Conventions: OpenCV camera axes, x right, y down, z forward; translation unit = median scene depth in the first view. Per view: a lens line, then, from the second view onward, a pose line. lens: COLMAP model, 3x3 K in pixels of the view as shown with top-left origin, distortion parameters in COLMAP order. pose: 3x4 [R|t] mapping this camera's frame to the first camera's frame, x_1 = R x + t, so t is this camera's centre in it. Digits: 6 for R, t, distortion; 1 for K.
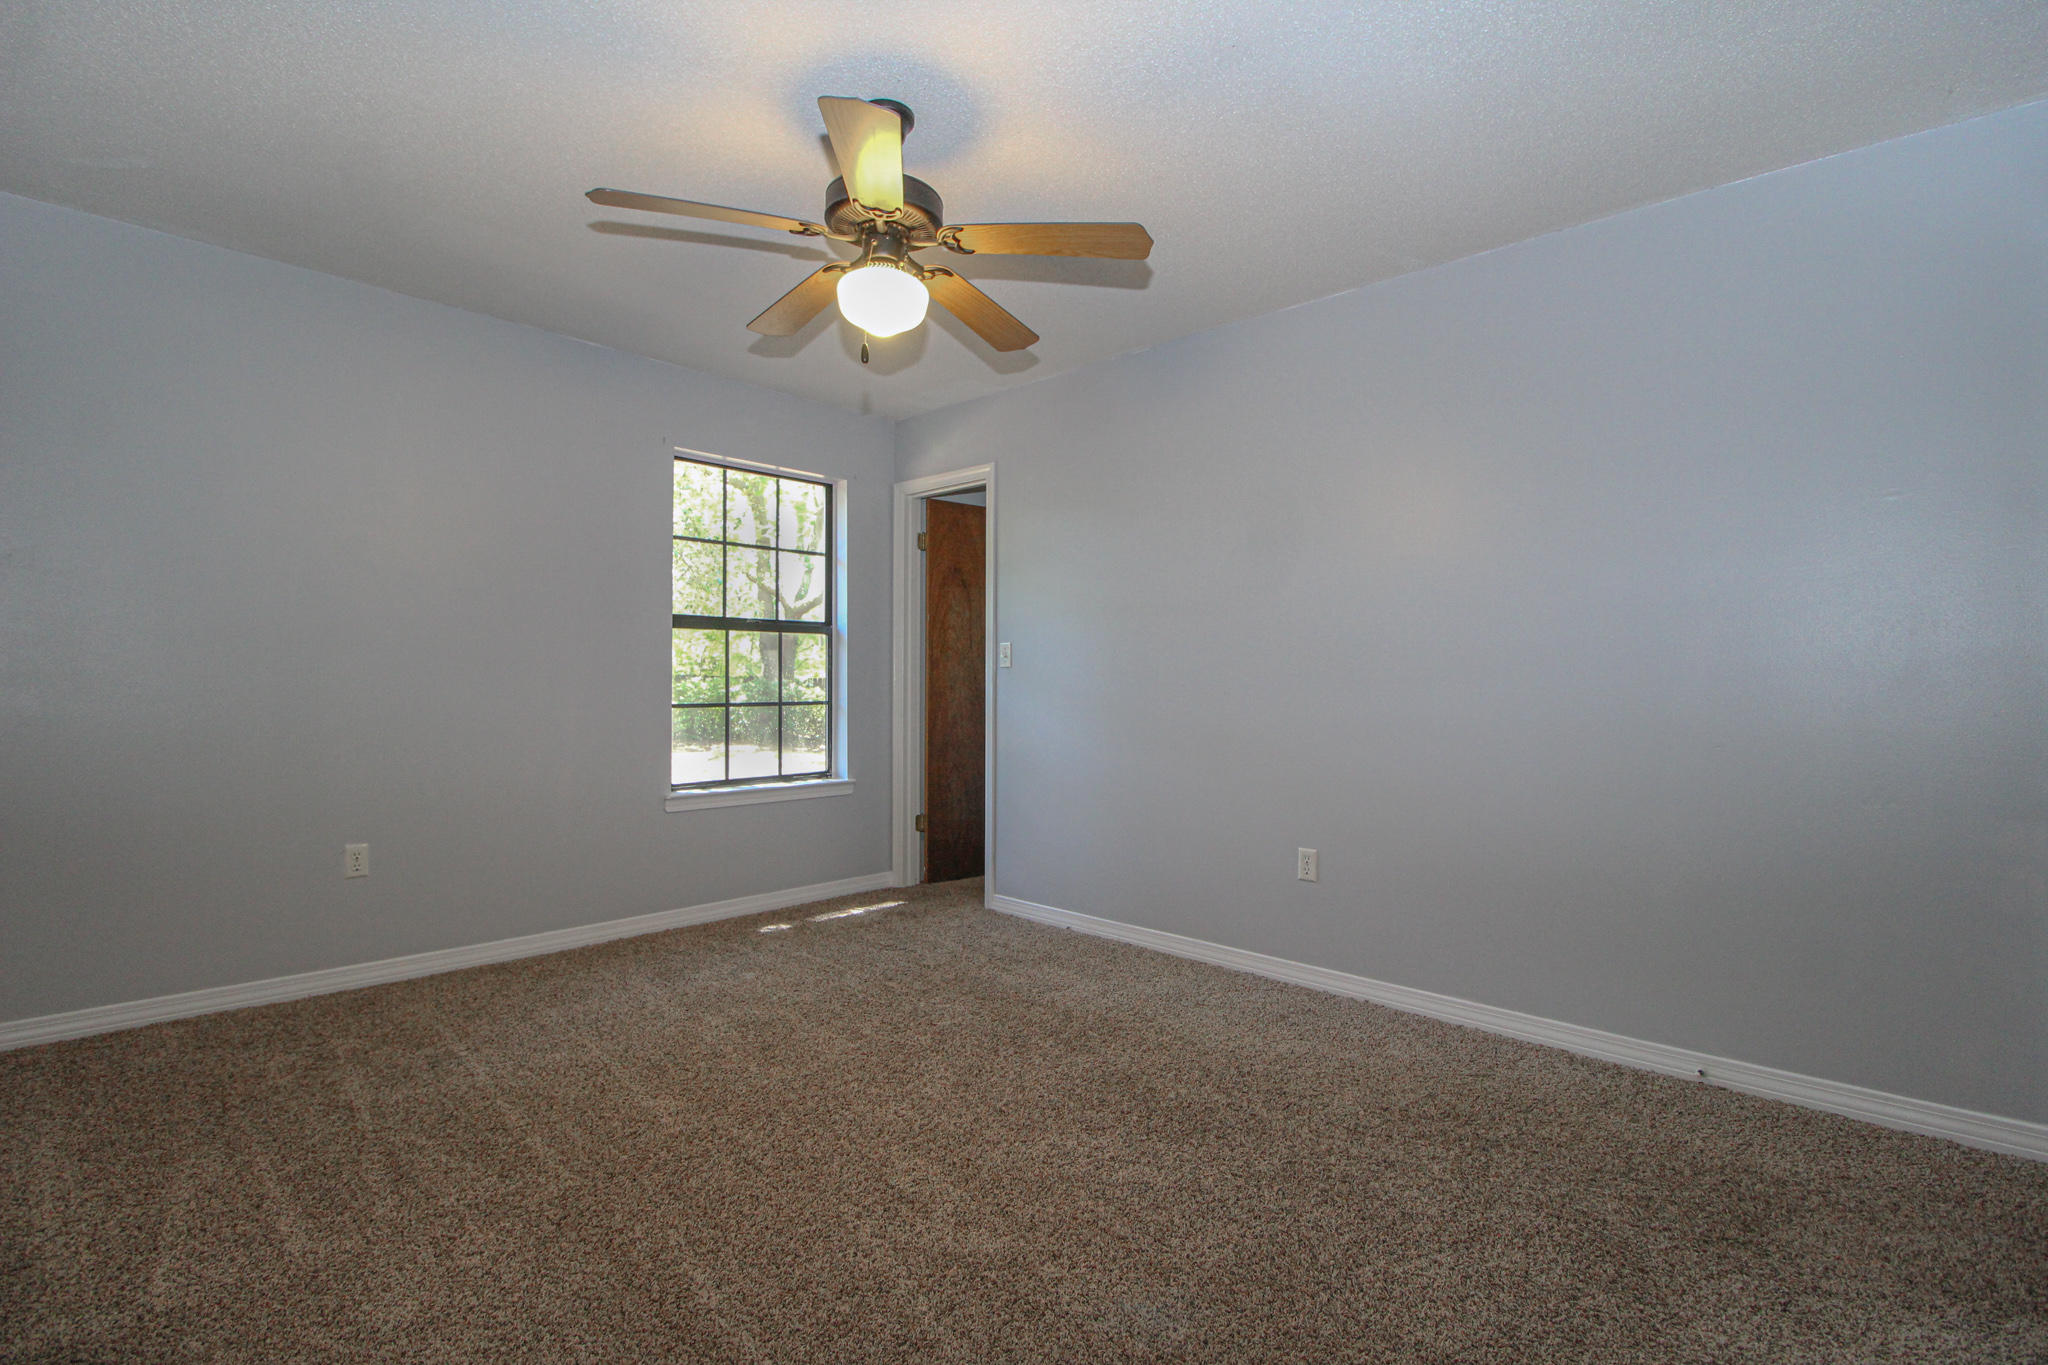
lens RADIAL K [[943.2, 0, 1020.1], [0, 943.2, 686.6], [0, 0, 1]] dist [0.000858, -0.000220]
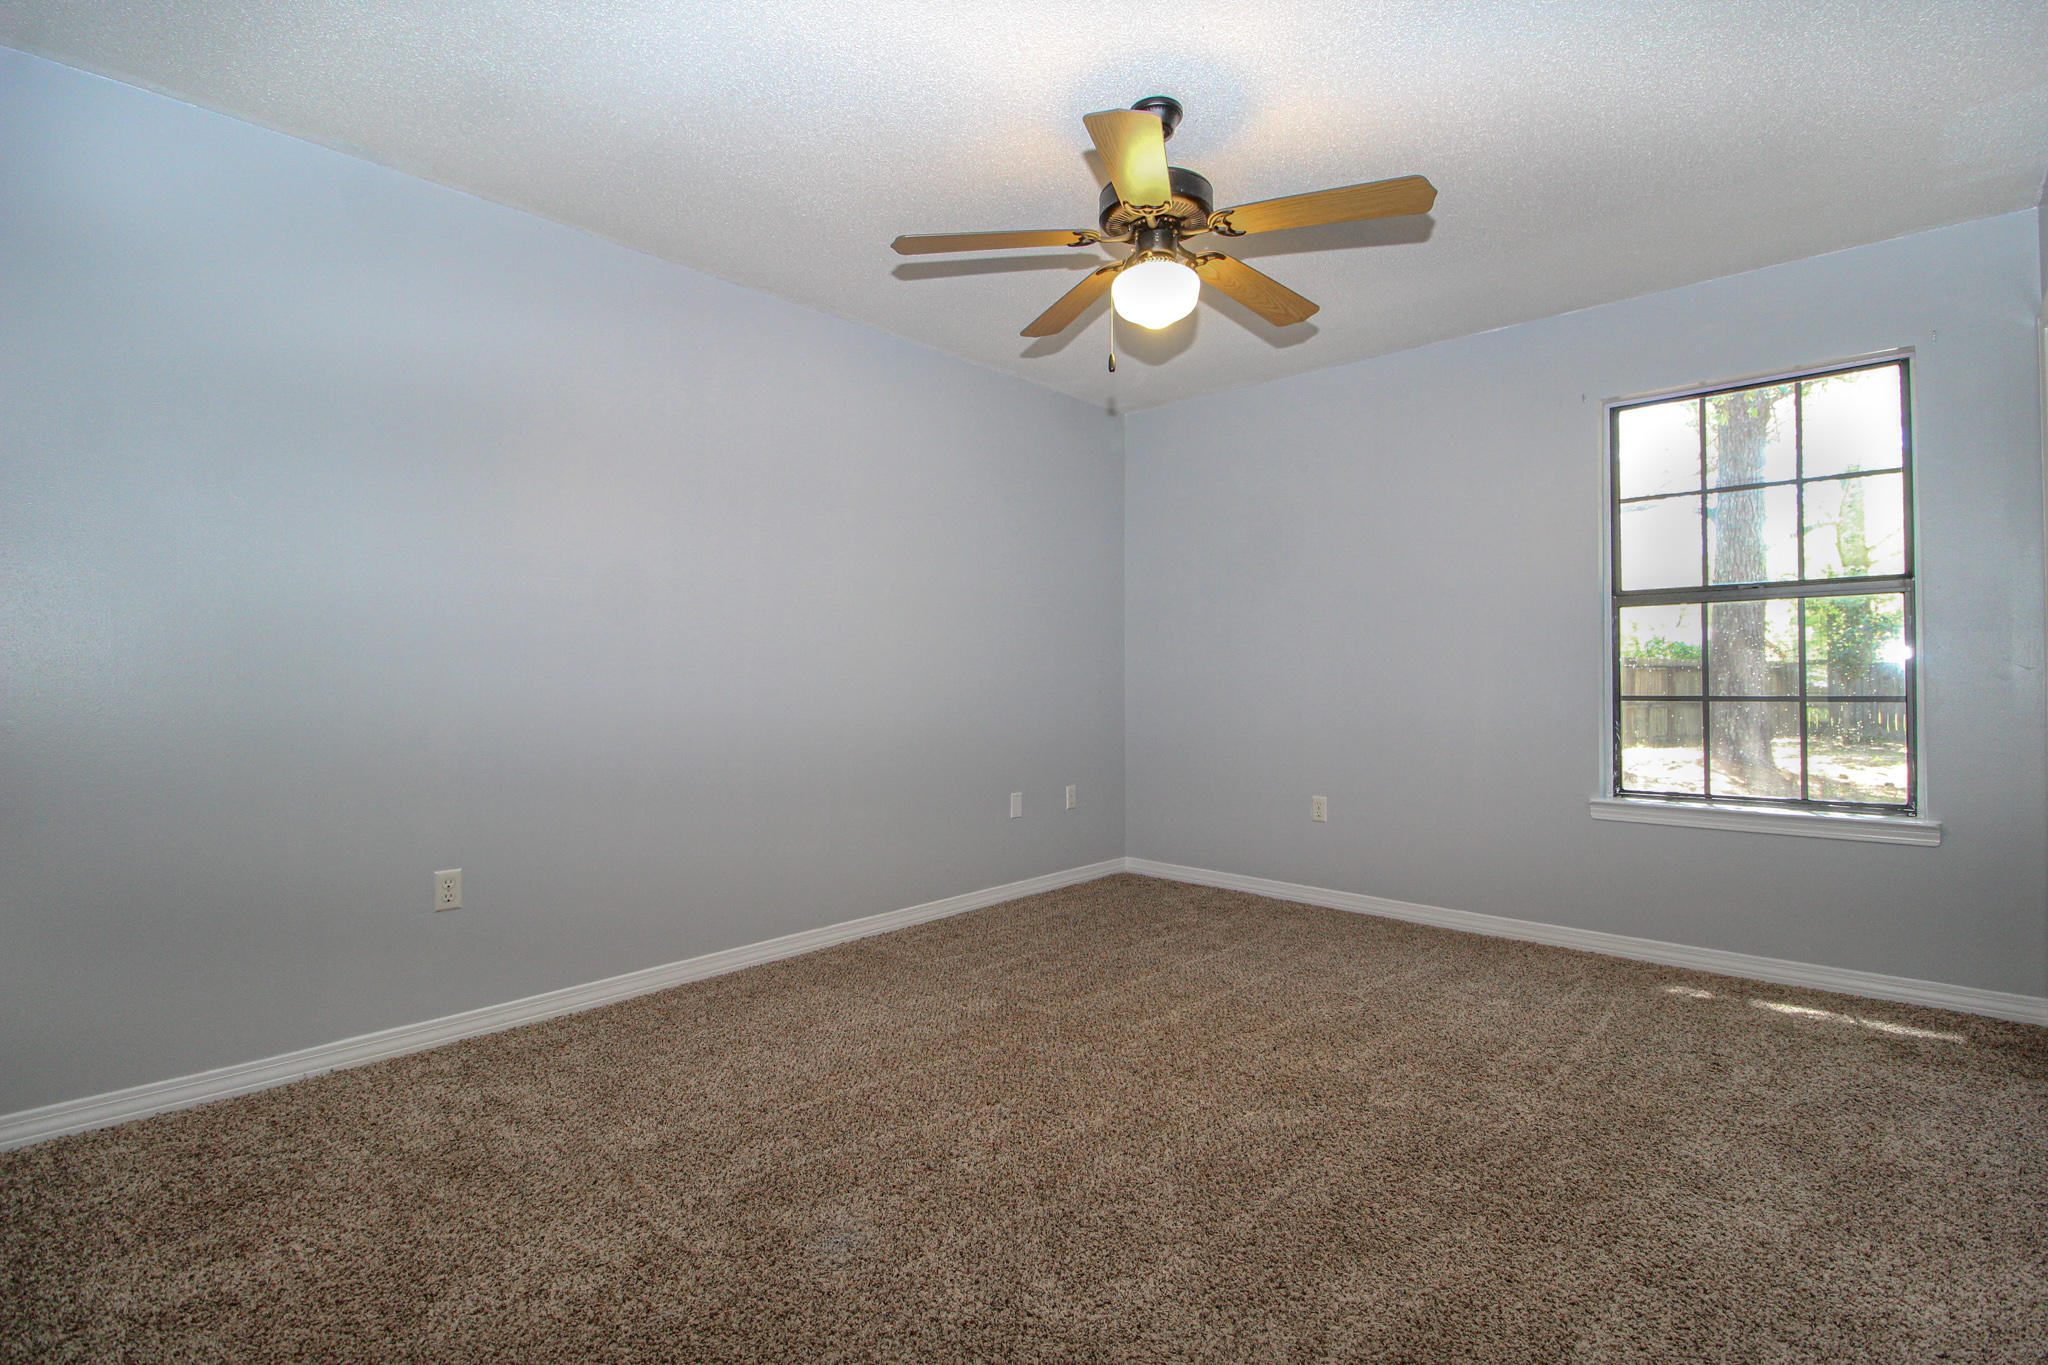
lens RADIAL K [[943.2, 0, 1023.3], [0, 943.2, 672.1], [0, 0, 1]] dist [0.000858, -0.000220]
pose [[0.029671, -0.007727, -0.999530, 0.454156], [0.008013, 0.999940, -0.007492, -0.001003], [0.999528, -0.007787, 0.029731, 0.409122]]
